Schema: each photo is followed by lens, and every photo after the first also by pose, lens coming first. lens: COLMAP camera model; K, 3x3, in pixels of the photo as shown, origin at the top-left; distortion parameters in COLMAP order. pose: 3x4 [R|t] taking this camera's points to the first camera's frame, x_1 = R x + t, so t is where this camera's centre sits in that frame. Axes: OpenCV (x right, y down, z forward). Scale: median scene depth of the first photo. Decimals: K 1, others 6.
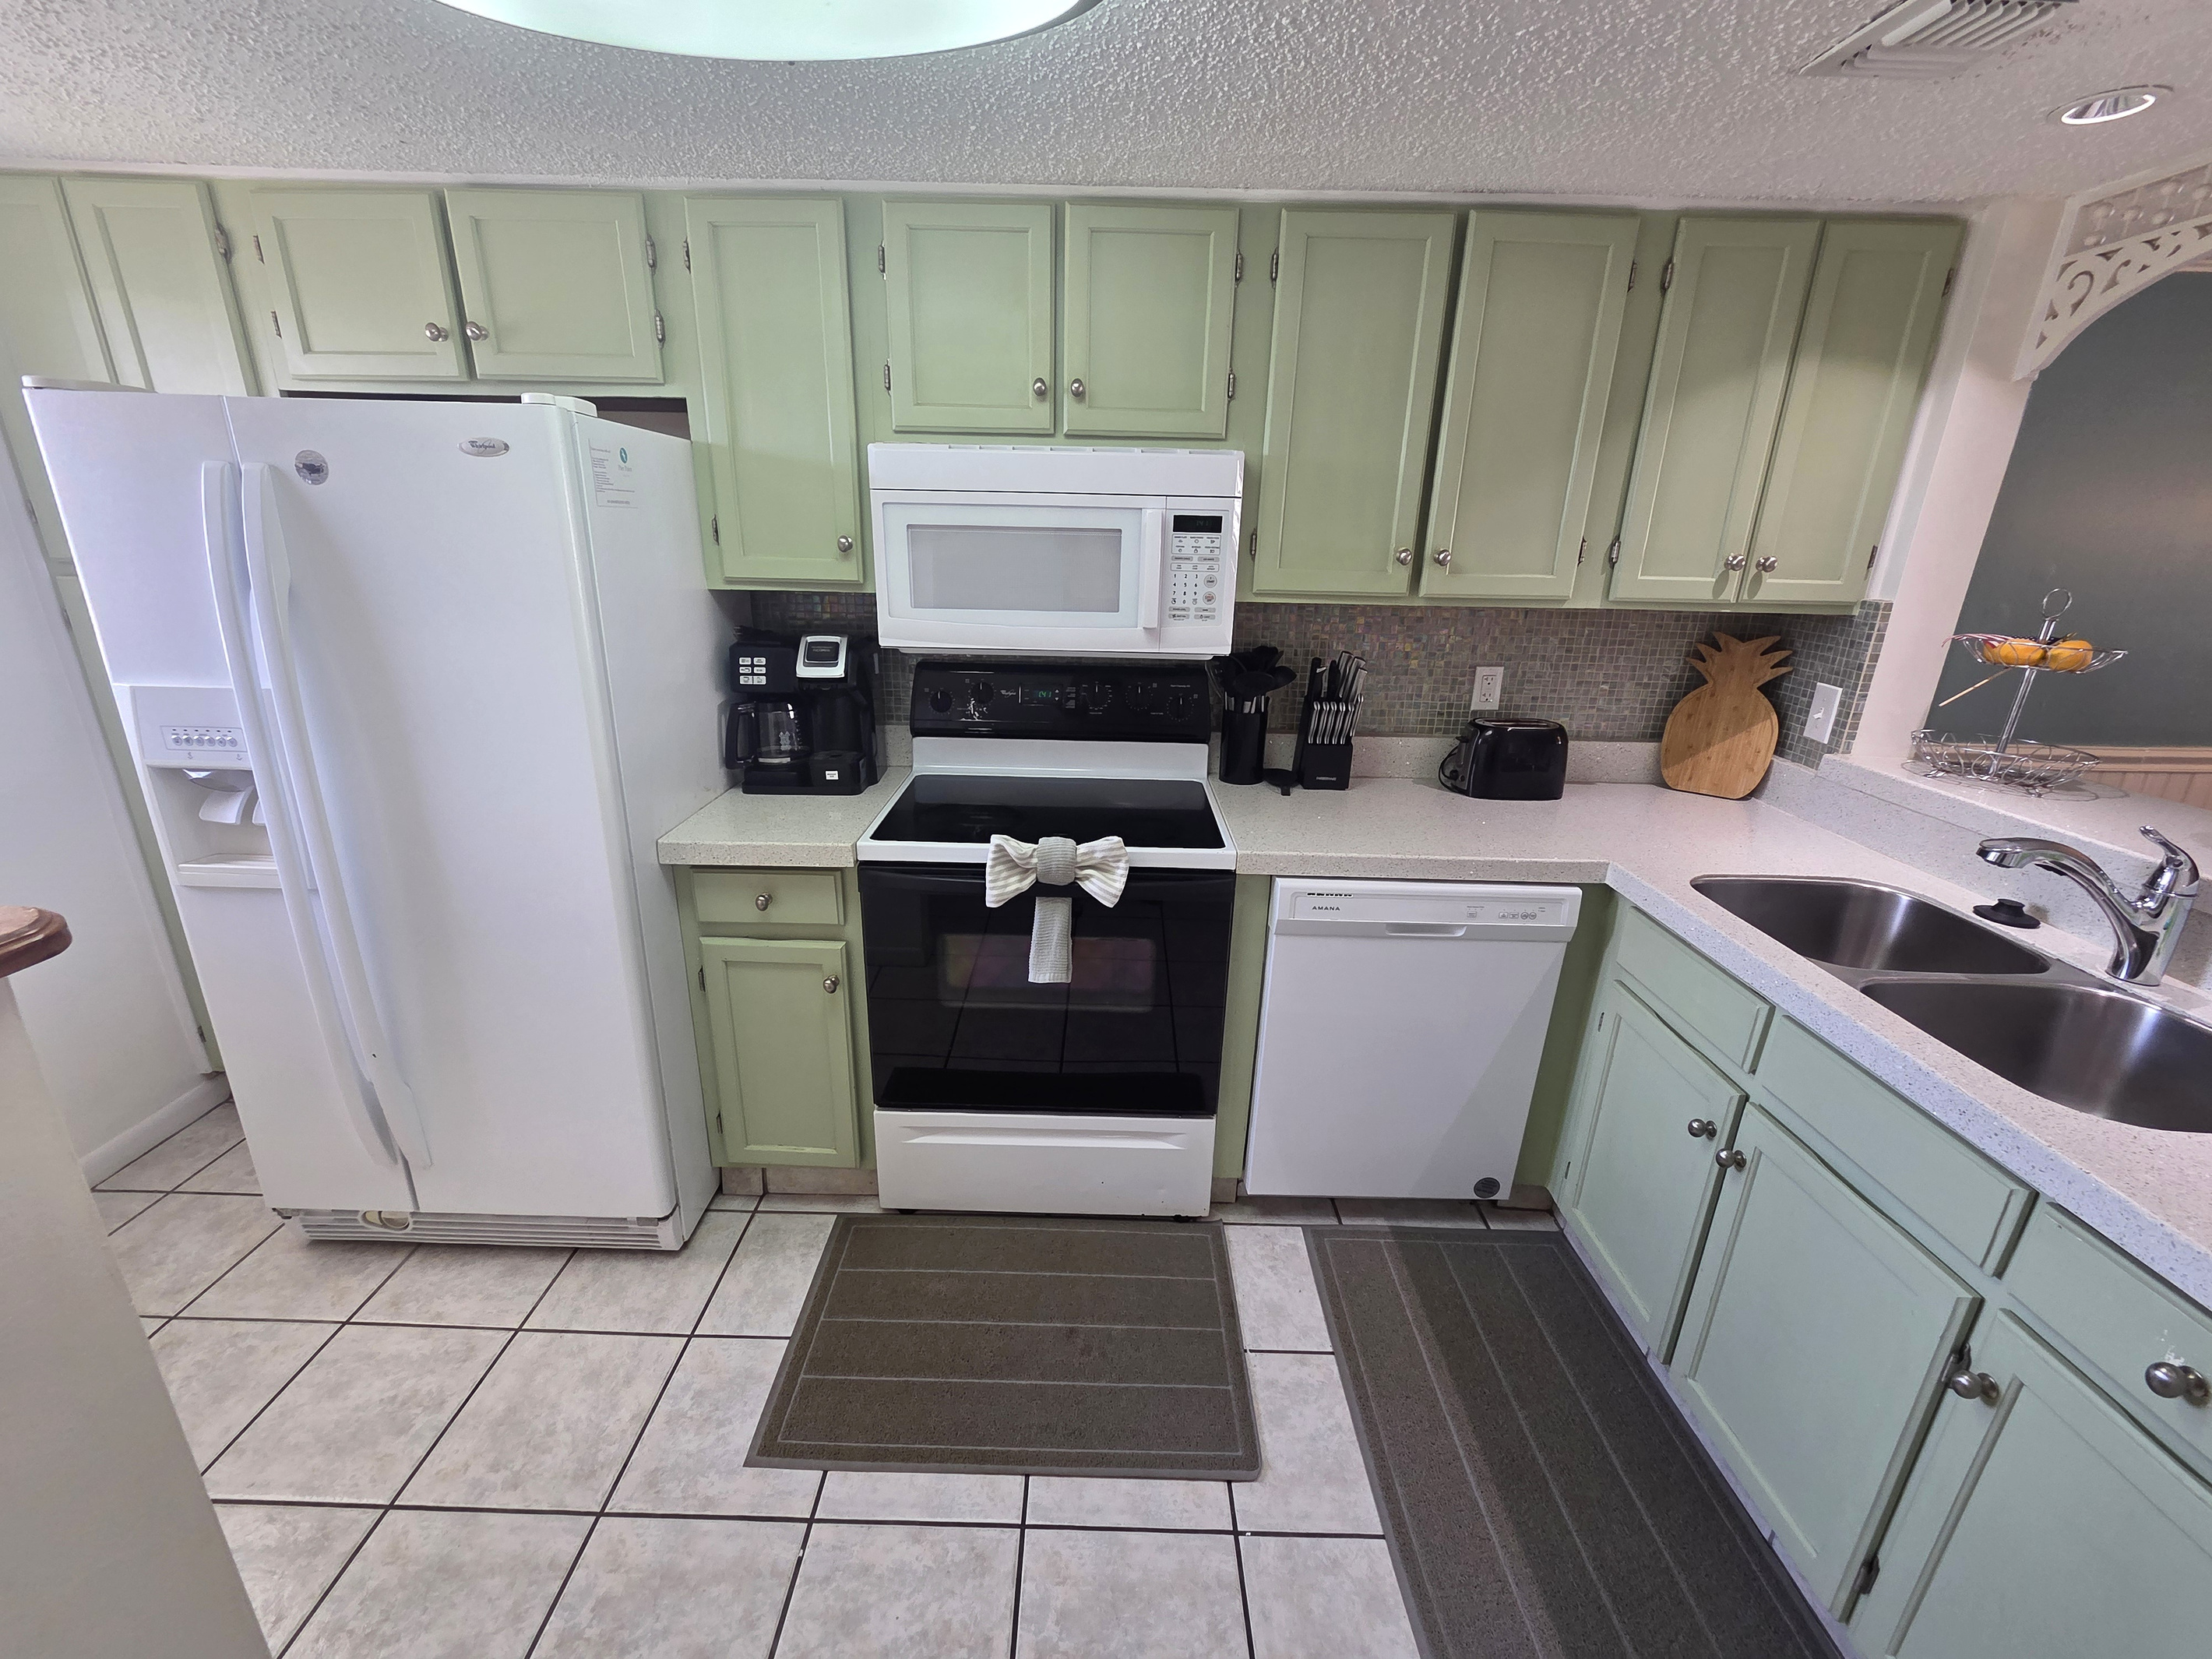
lens RADIAL K [[907.0, 0, 1090.8], [0, 907.0, 824.8], [0, 0, 1]] dist [-0.003127, 0.000705]
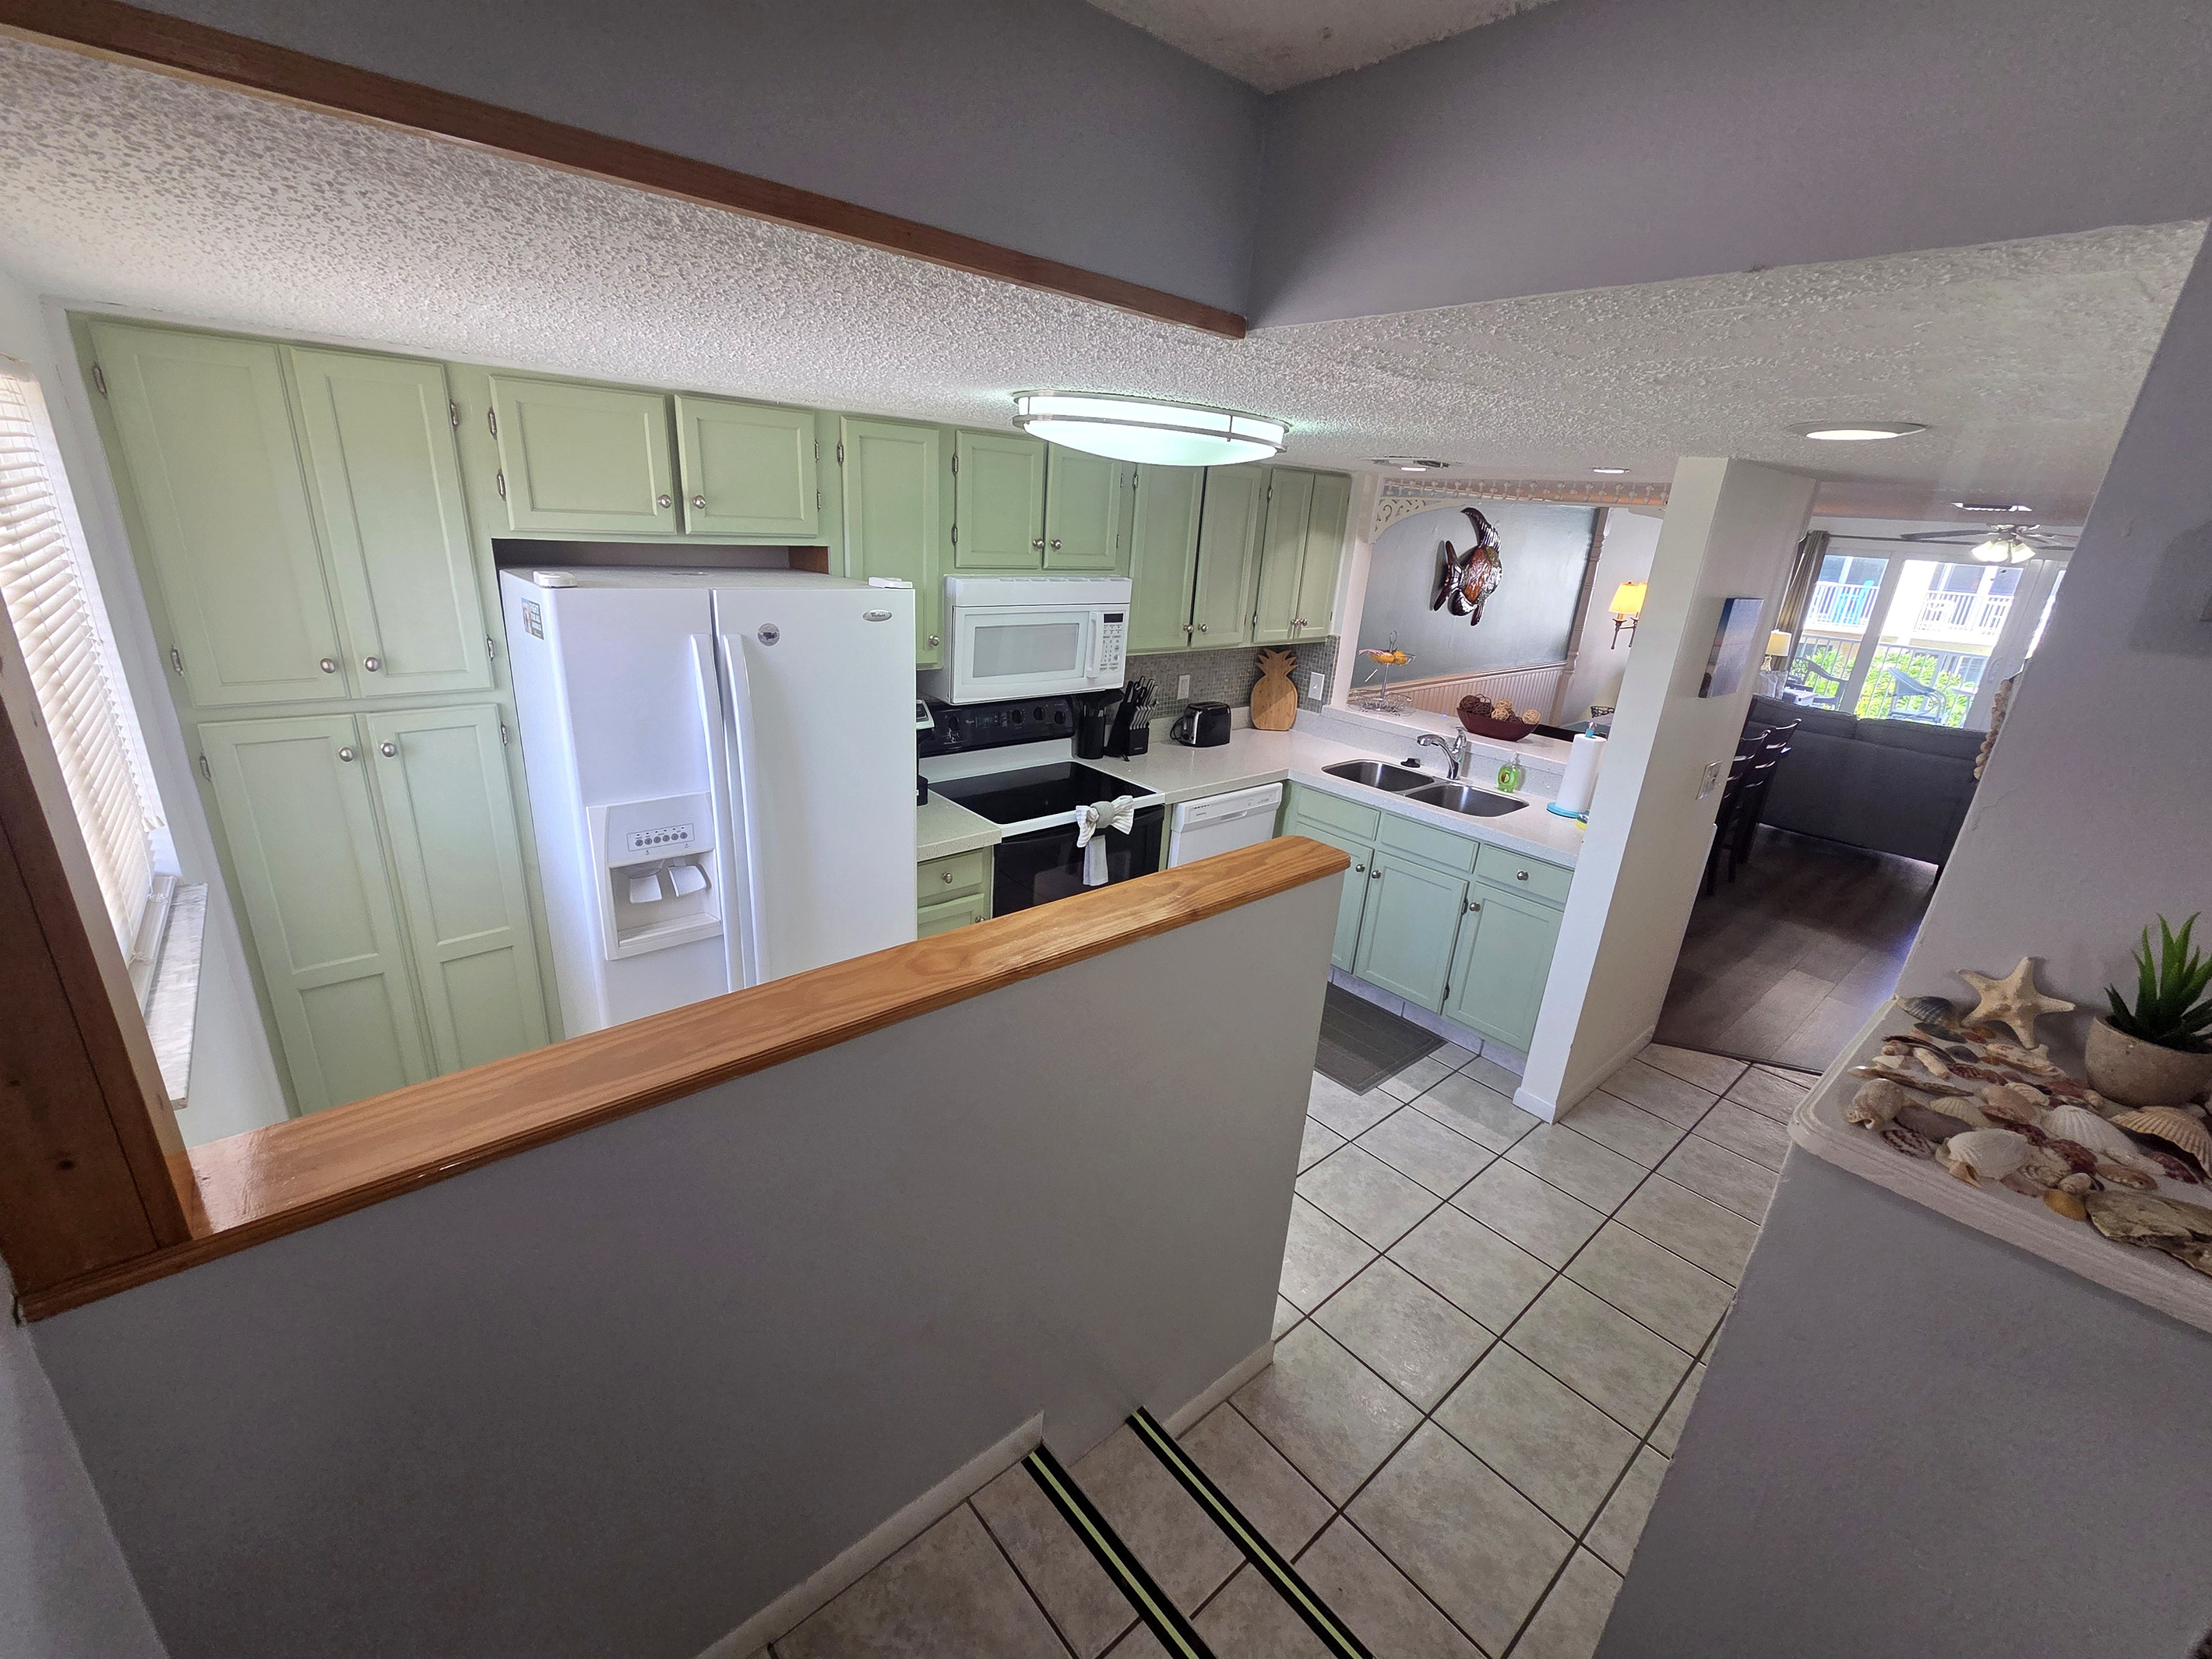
lens RADIAL K [[907.0, 0, 1091.4], [0, 907.0, 826.3], [0, 0, 1]] dist [-0.003127, 0.000705]
pose [[0.756361, -0.192944, 0.625053, -1.131942], [0.162515, 0.980979, 0.106157, -0.126471], [-0.633646, 0.021288, 0.773330, -0.359299]]
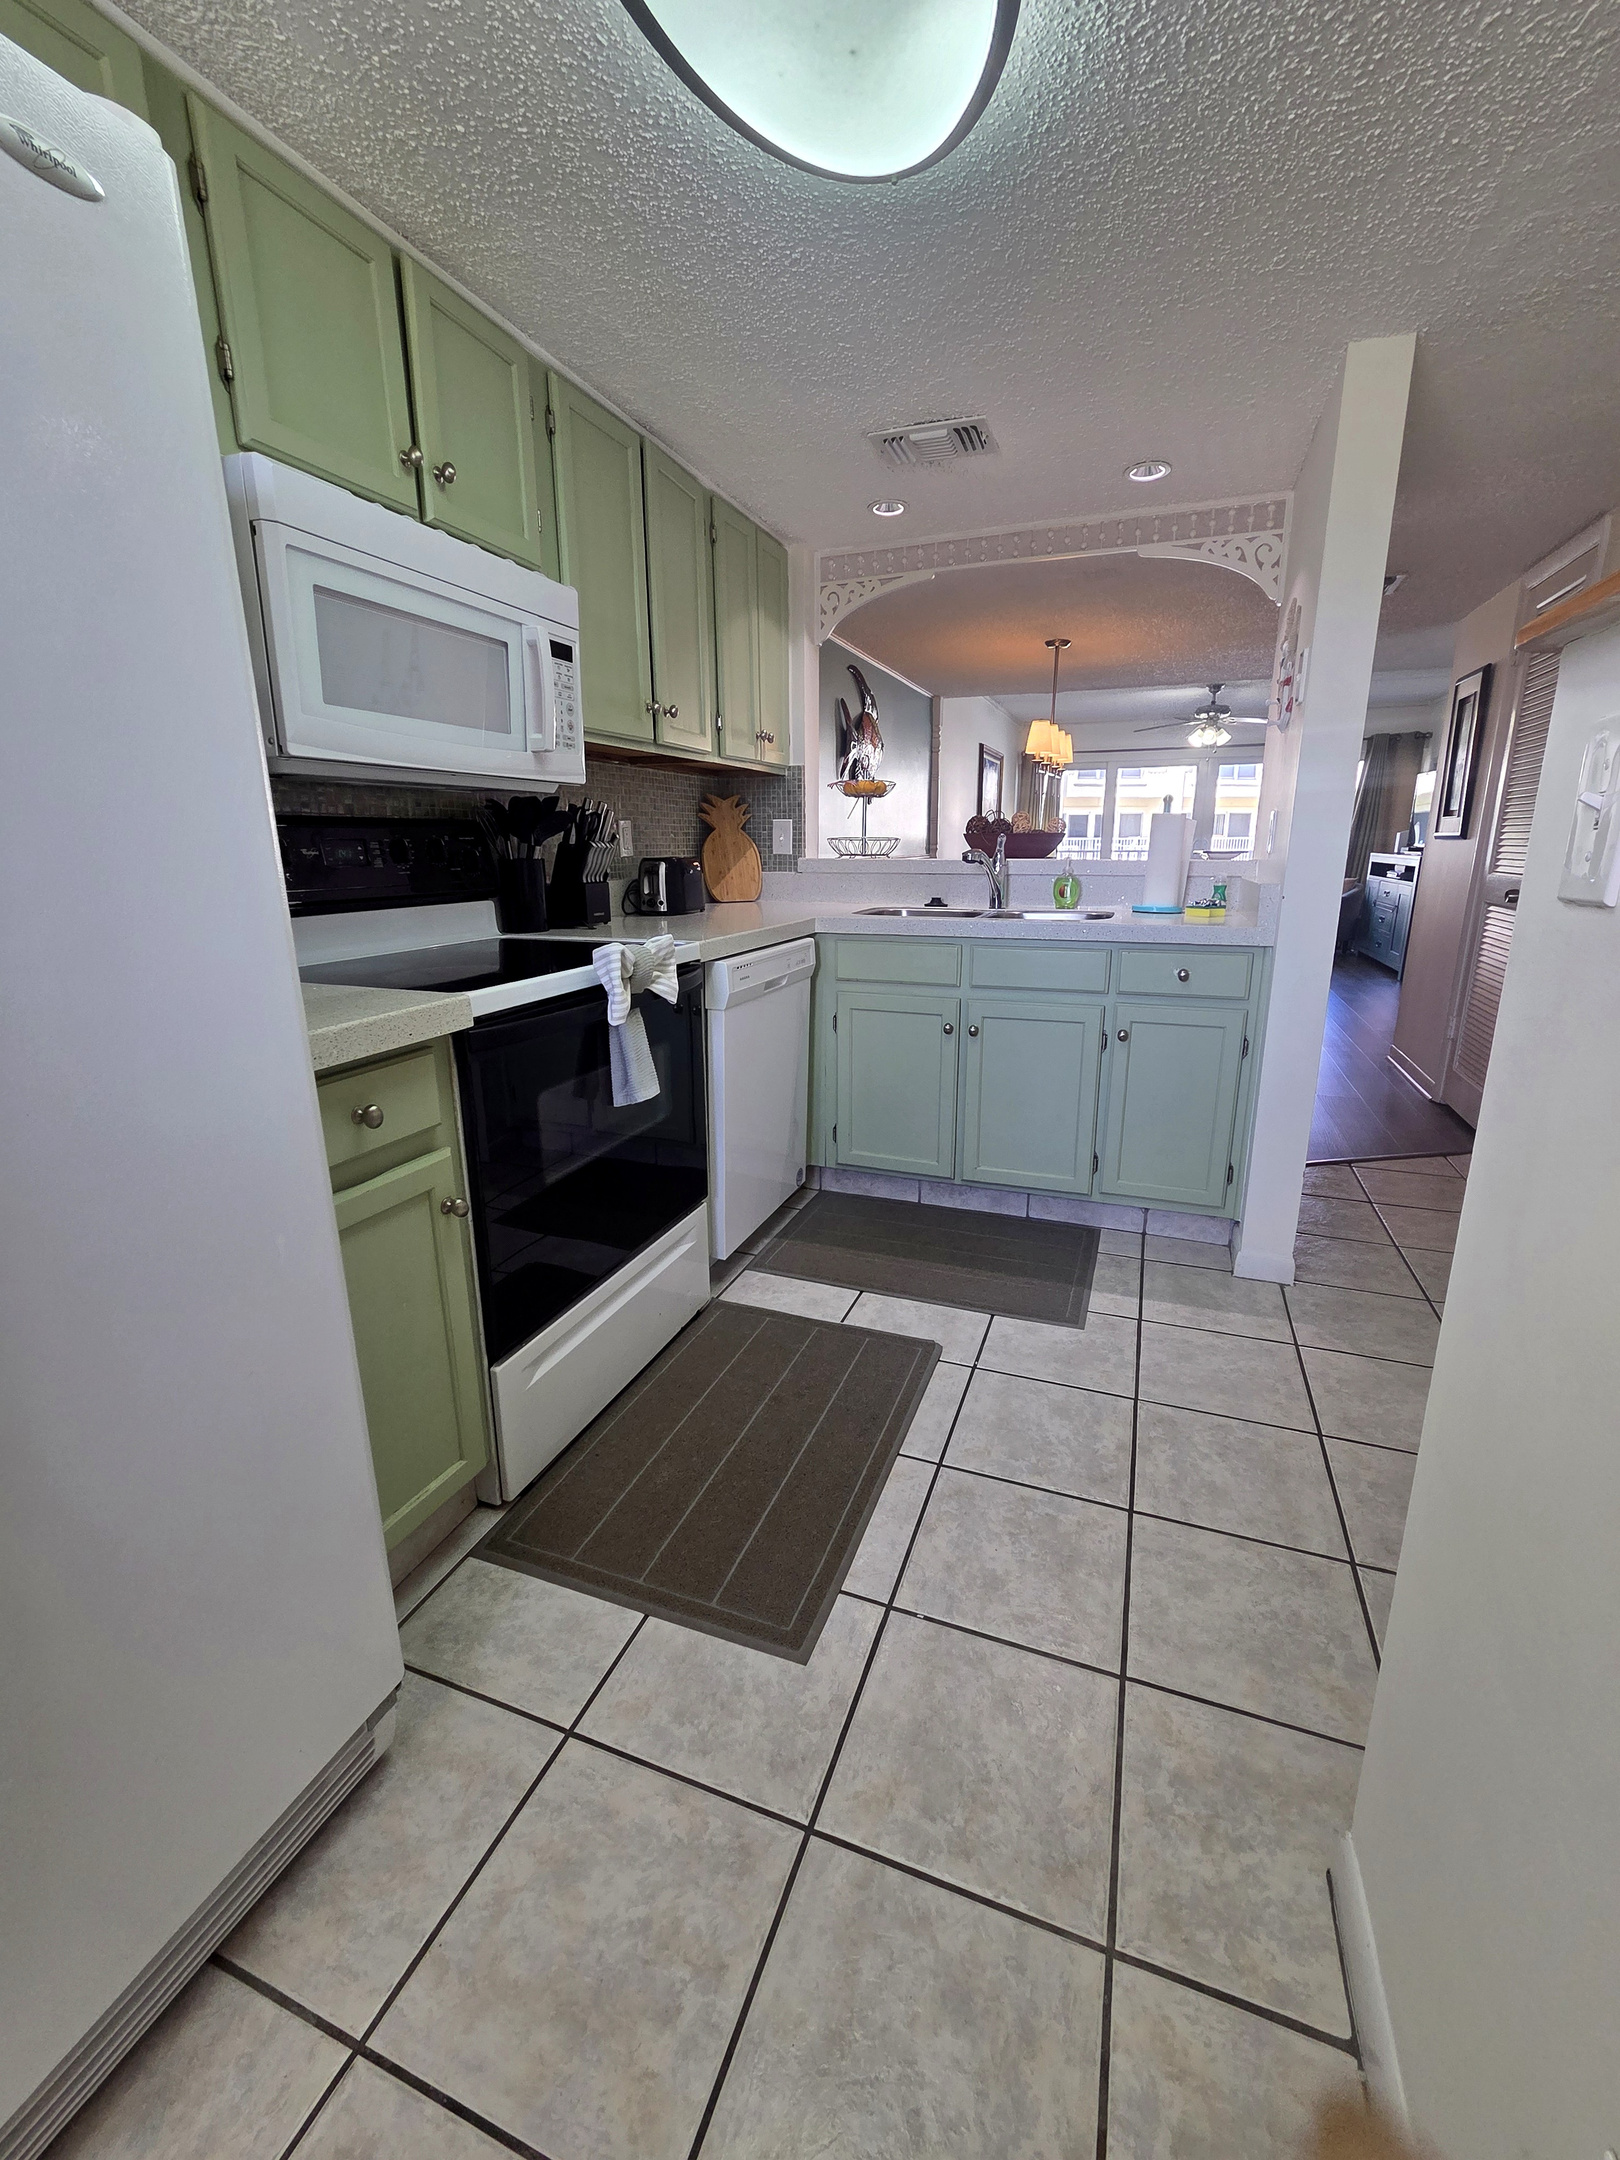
lens RADIAL K [[885.7, 0, 811.5], [0, 885.7, 1066.2], [0, 0, 1]] dist [-0.003127, 0.000705]
pose [[0.345922, -0.252930, 0.903529, -0.822792], [0.306078, 0.940720, 0.146157, 0.055144], [-0.886935, 0.225992, 0.402832, 0.449904]]
